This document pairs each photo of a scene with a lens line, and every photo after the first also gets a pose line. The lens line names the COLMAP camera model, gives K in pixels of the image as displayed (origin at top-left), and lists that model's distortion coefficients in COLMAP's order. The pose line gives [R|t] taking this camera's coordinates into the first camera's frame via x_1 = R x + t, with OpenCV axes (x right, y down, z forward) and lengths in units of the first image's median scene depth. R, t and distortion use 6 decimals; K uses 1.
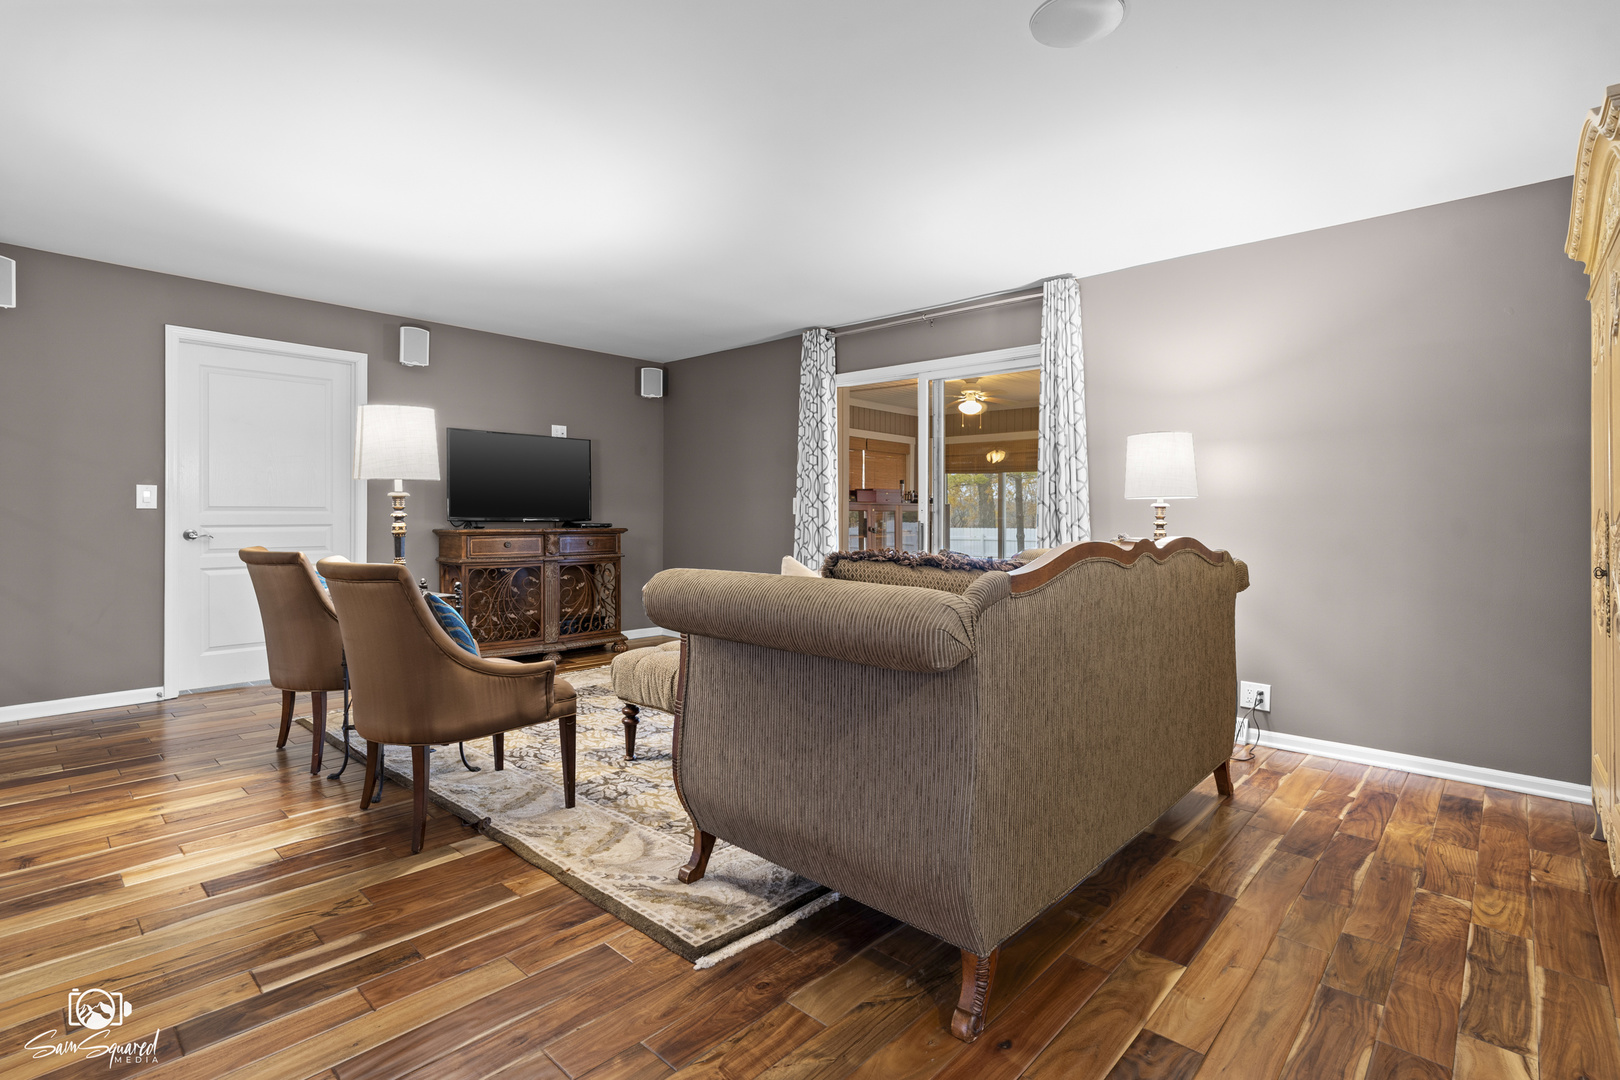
lens RADIAL K [[773.3, 0, 814.5], [0, 773.3, 504.2], [0, 0, 1]] dist [-0.006162, -0.000238]
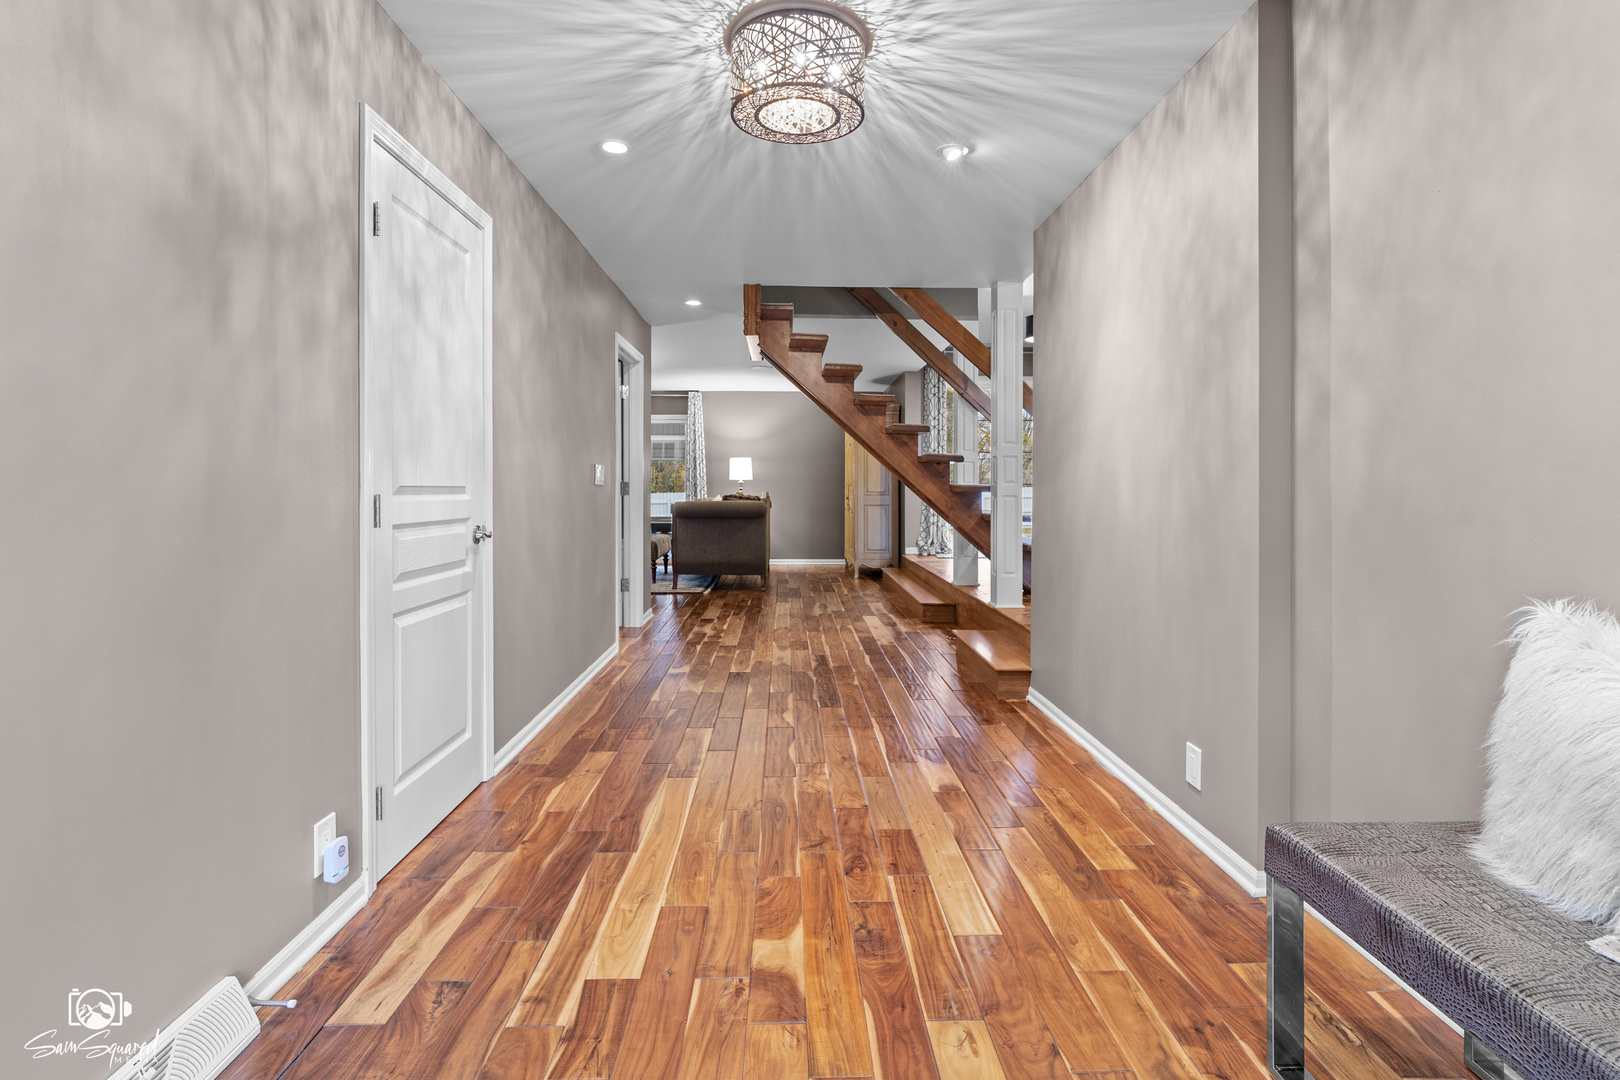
lens RADIAL K [[773.3, 0, 814.5], [0, 773.3, 504.2], [0, 0, 1]] dist [-0.006162, -0.000238]
pose [[0.714043, -0.024158, 0.699685, -1.168153], [-0.001280, 0.999358, 0.035811, -0.017076], [-0.700101, -0.026467, 0.713553, -1.058394]]
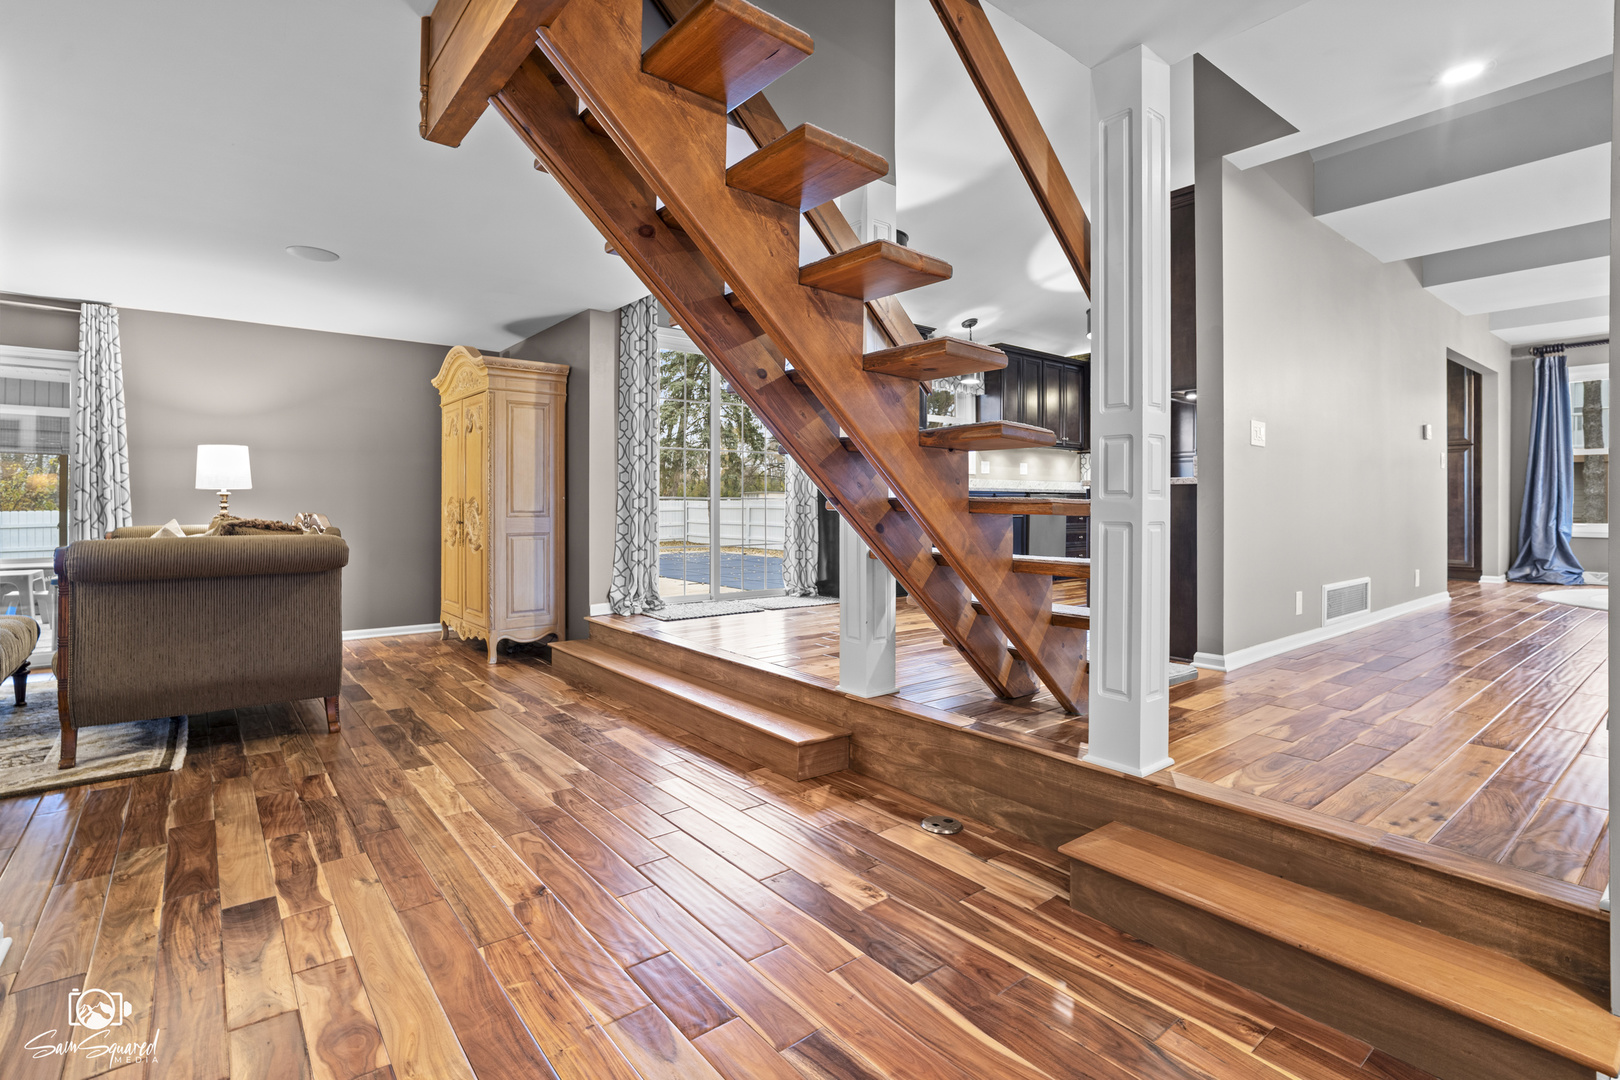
lens RADIAL K [[773.3, 0, 814.5], [0, 773.3, 504.2], [0, 0, 1]] dist [-0.006162, -0.000238]
pose [[0.155602, -0.011999, 0.987747, -0.698061], [-0.009144, 0.999866, 0.013586, -0.006898], [-0.987777, -0.011146, 0.155472, -0.279973]]
